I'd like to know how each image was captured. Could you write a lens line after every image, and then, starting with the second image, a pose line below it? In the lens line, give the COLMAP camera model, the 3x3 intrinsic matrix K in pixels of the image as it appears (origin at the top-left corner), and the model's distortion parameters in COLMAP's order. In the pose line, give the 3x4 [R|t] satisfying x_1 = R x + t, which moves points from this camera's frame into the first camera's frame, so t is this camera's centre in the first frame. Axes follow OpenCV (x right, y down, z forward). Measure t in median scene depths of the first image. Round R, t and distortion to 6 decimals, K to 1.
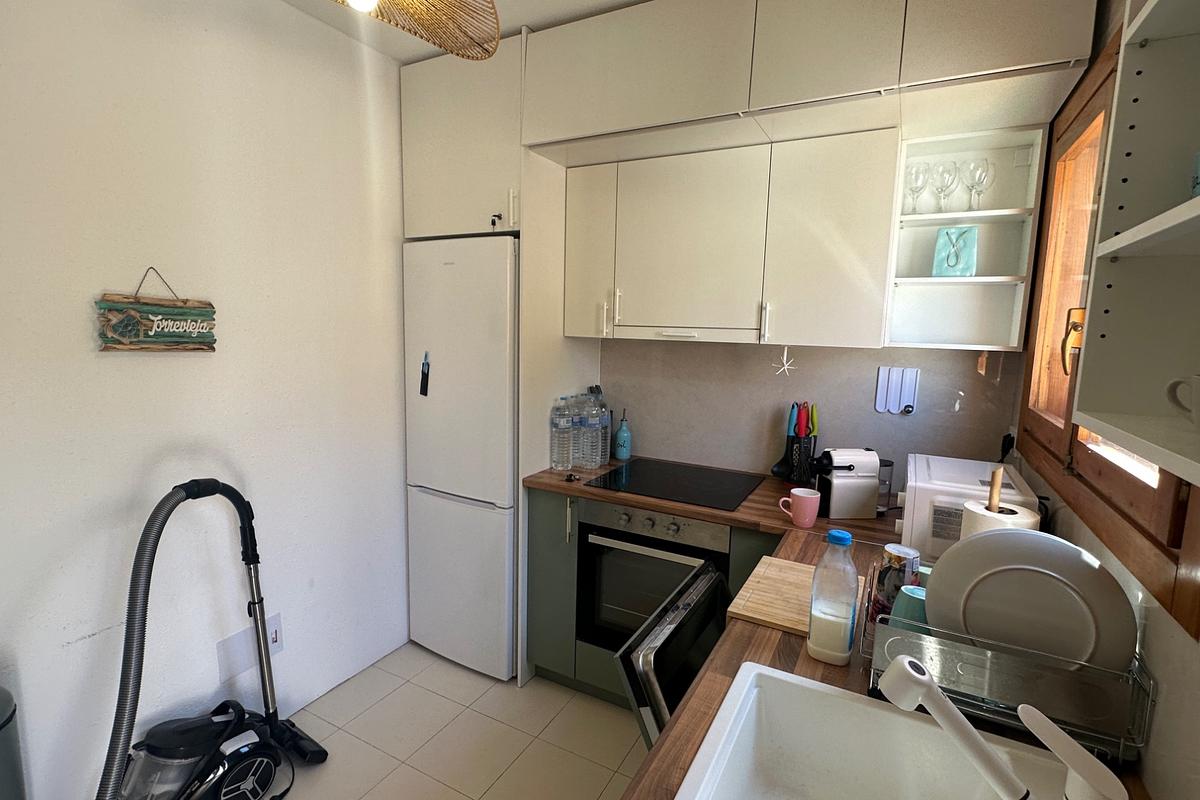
lens RADIAL K [[566.0, 0, 600.3], [0, 566.0, 398.1], [0, 0, 1]] dist [-0.000039, 0.000095]
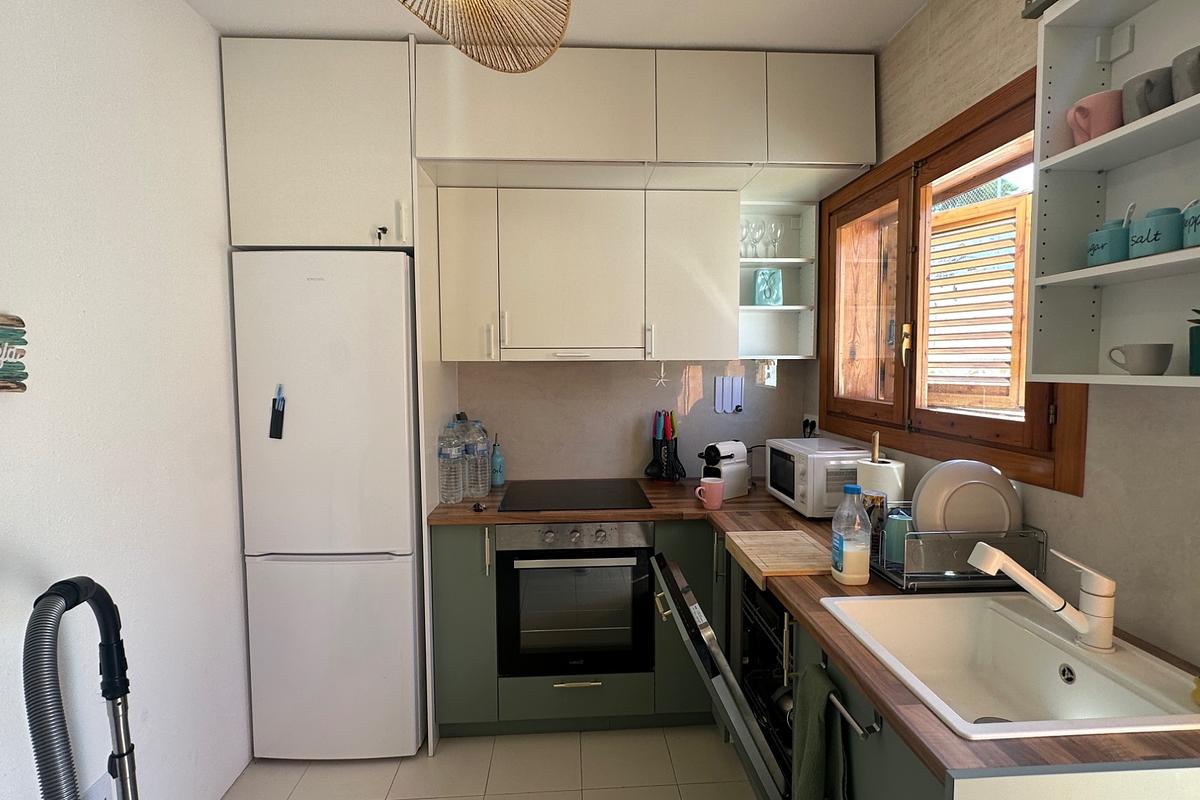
lens RADIAL K [[566.0, 0, 600.3], [0, 566.0, 398.1], [0, 0, 1]] dist [-0.000039, 0.000095]
pose [[0.850298, -0.062840, 0.522537, -0.398555], [0.094382, 0.994958, -0.033930, 0.010487], [-0.517770, 0.078169, 0.851941, 0.076522]]
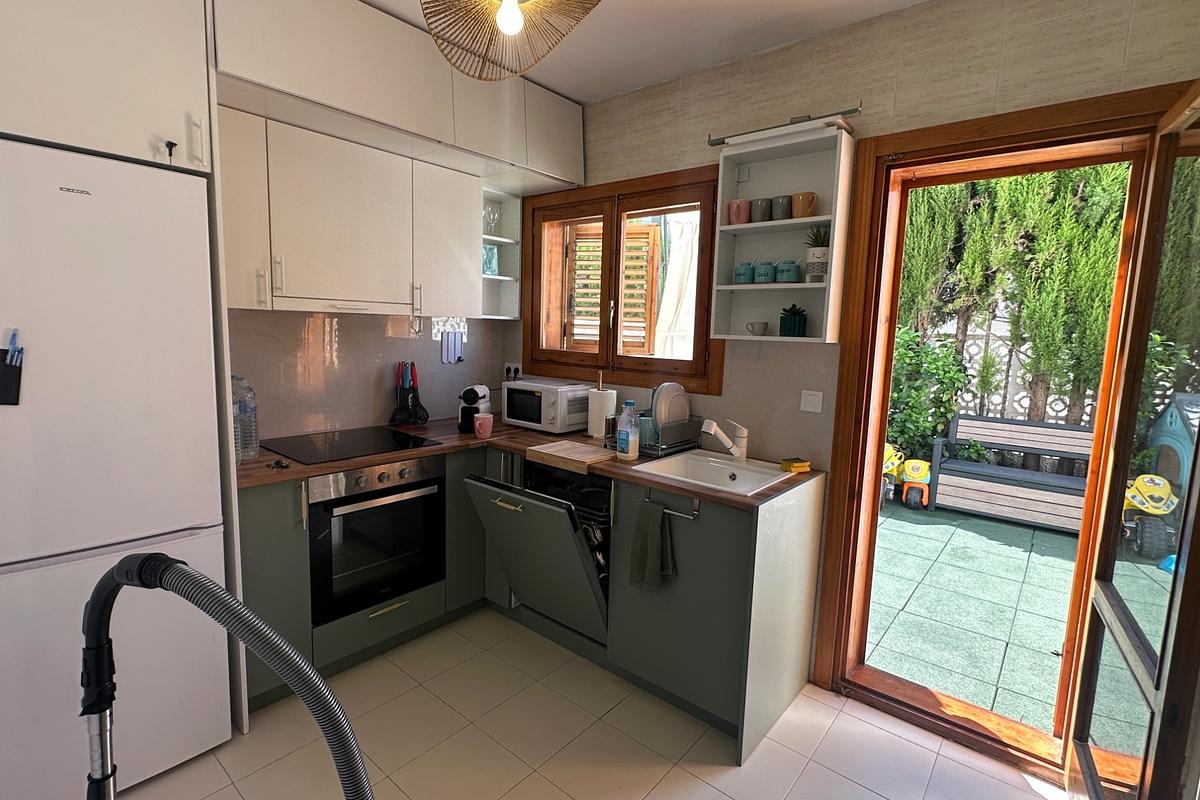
lens RADIAL K [[566.0, 0, 600.3], [0, 566.0, 398.1], [0, 0, 1]] dist [-0.000039, 0.000095]
pose [[0.200036, -0.141175, 0.969564, -0.892471], [0.097189, 0.987544, 0.123742, -0.029219], [-0.974956, 0.069478, 0.211265, 0.332078]]
